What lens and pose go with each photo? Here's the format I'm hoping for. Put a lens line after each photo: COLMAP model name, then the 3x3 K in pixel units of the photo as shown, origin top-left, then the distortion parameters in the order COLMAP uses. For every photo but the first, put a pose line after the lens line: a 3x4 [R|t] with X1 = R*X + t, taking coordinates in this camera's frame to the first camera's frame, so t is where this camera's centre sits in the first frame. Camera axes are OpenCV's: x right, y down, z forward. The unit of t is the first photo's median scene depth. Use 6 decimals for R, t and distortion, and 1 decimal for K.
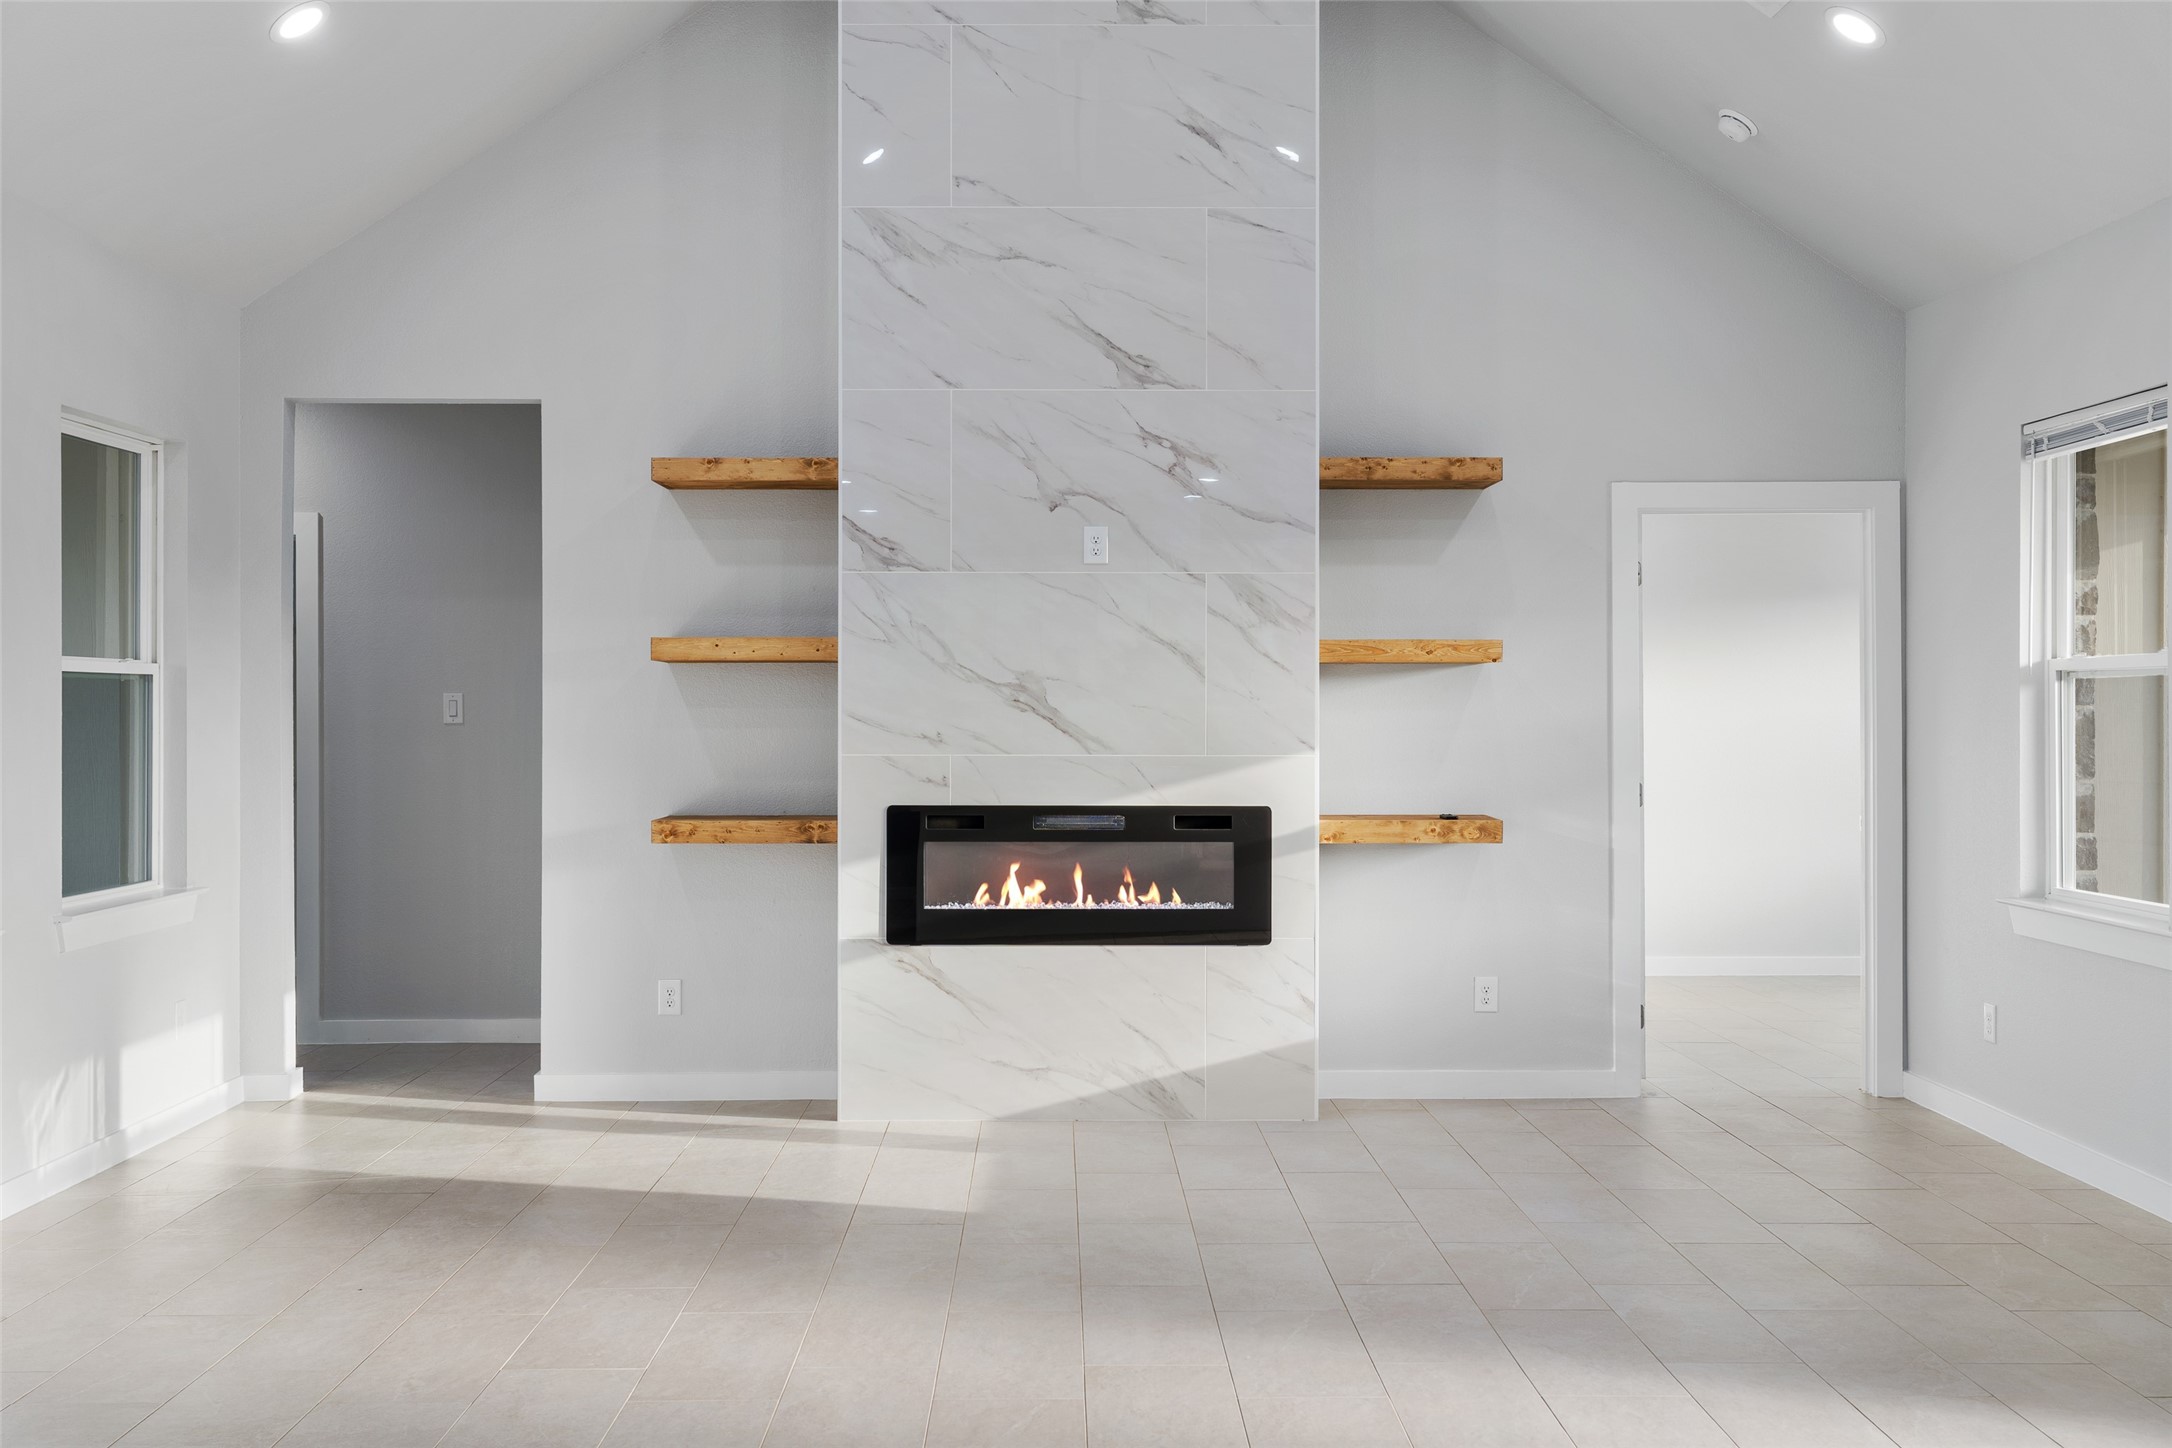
lens RADIAL K [[2152.9, 0, 1078.6], [0, 2152.9, 698.9], [0, 0, 1]] dist [0.007123, 0.000000]
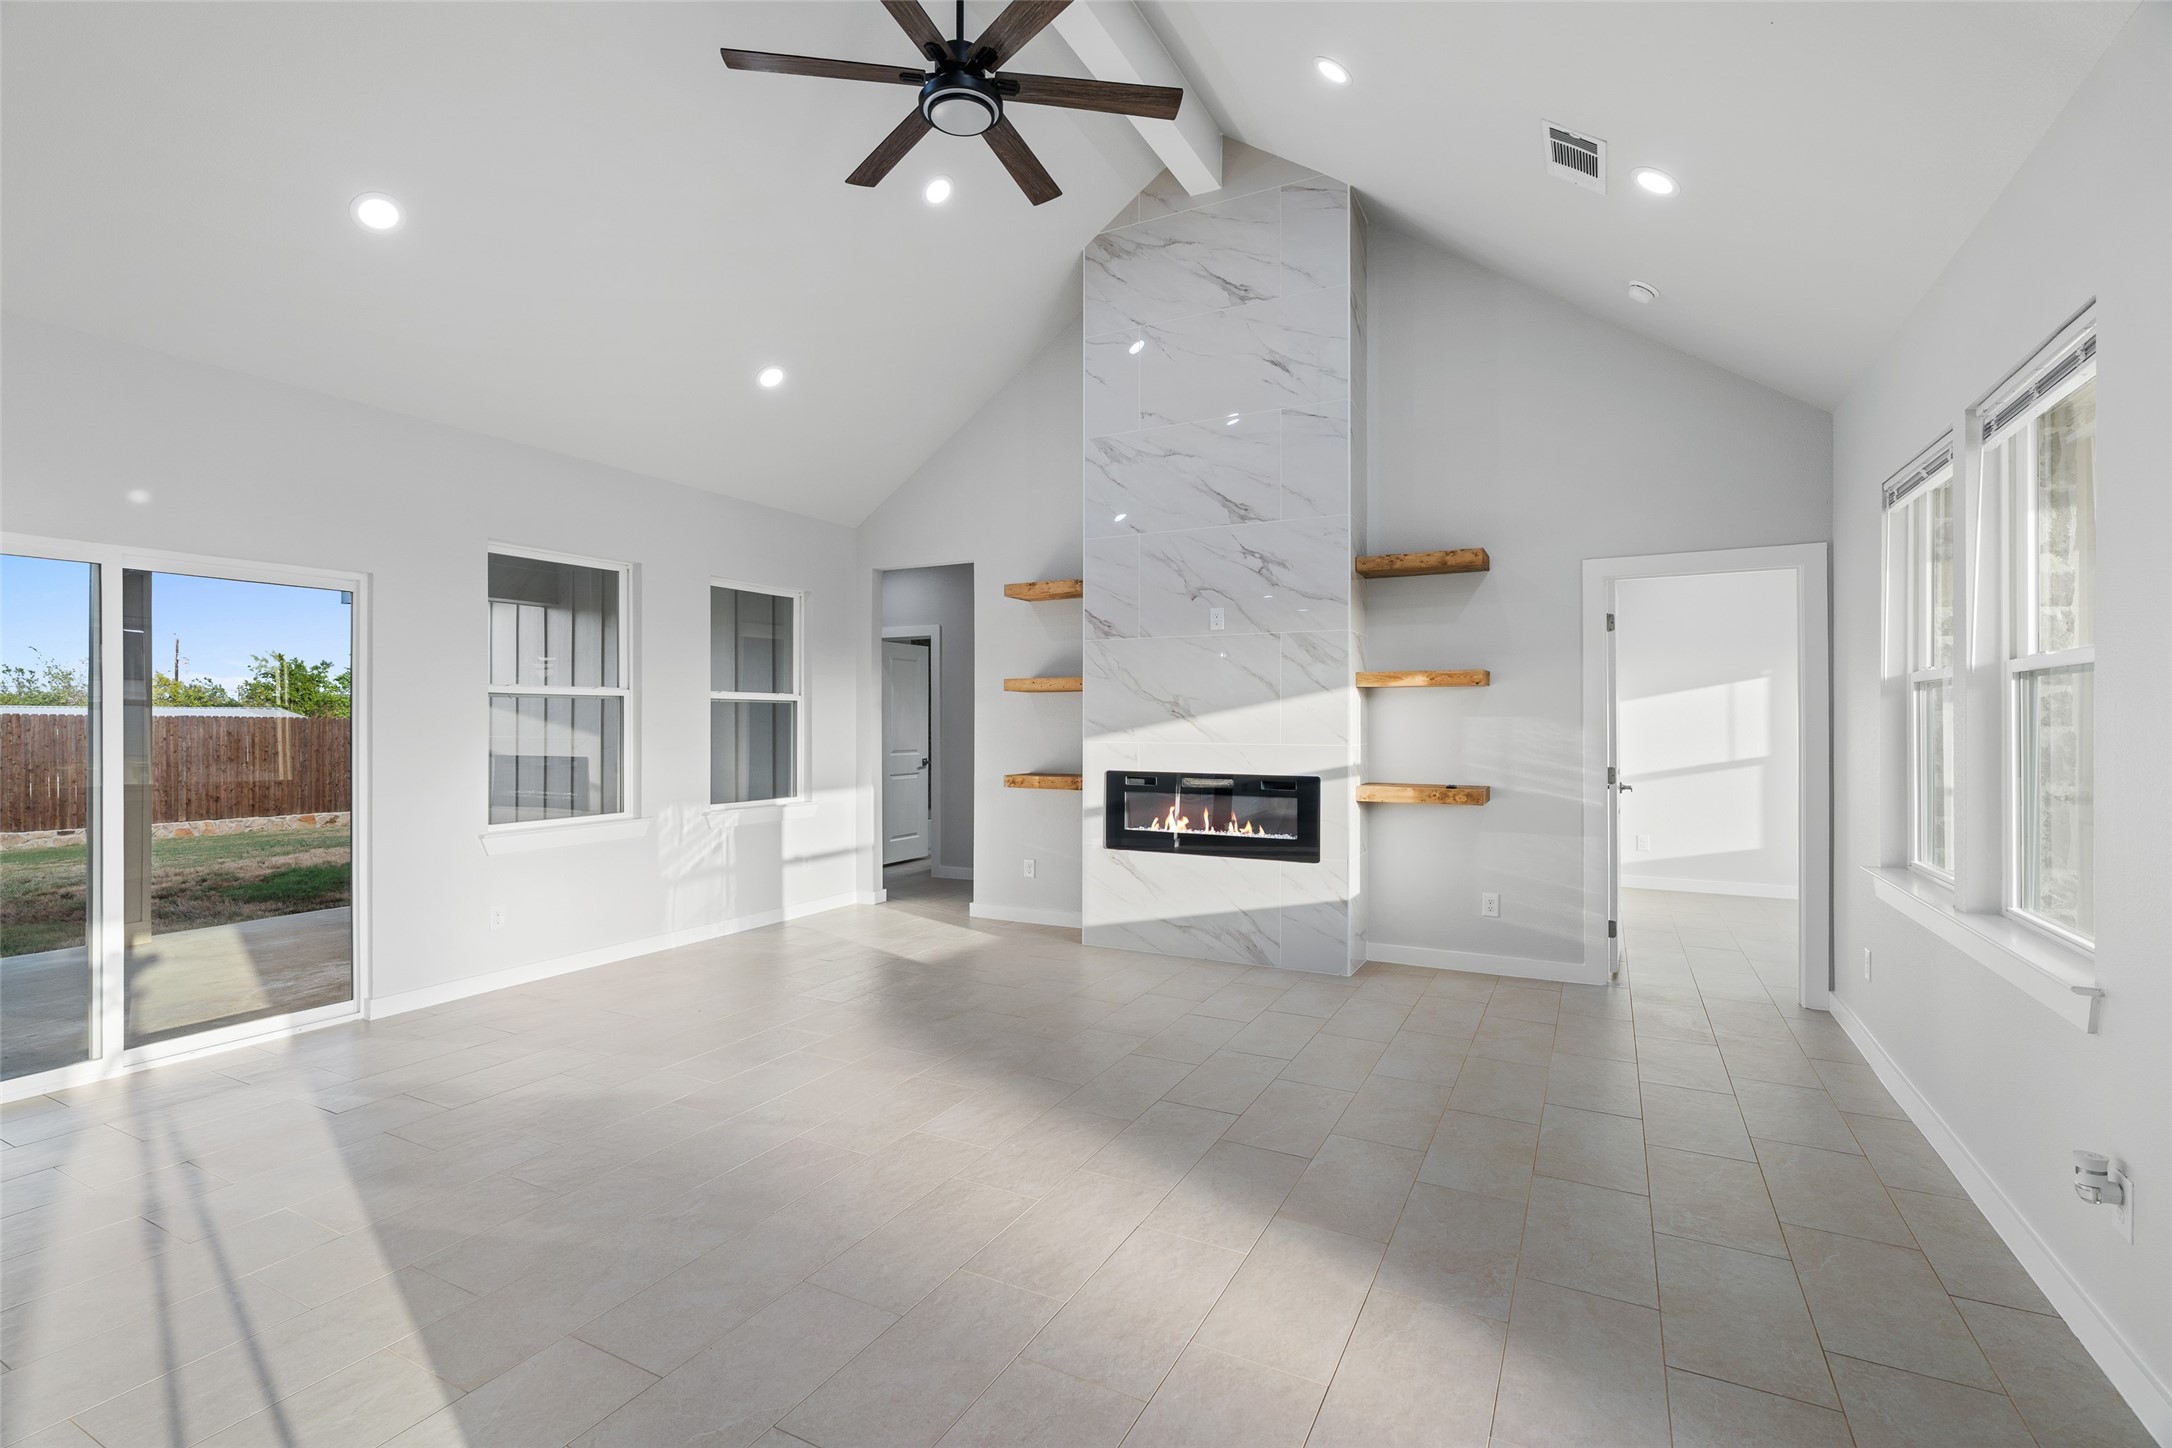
lens RADIAL K [[985.4, 0, 1089.7], [0, 985.4, 720.1], [0, 0, 1]] dist [-0.005619, 0.001566]
pose [[0.879240, 0.000064, -0.476378, 0.287749], [0.001086, 0.999997, 0.002138, 0.006000], [0.476377, -0.002397, 0.879238, 0.273720]]
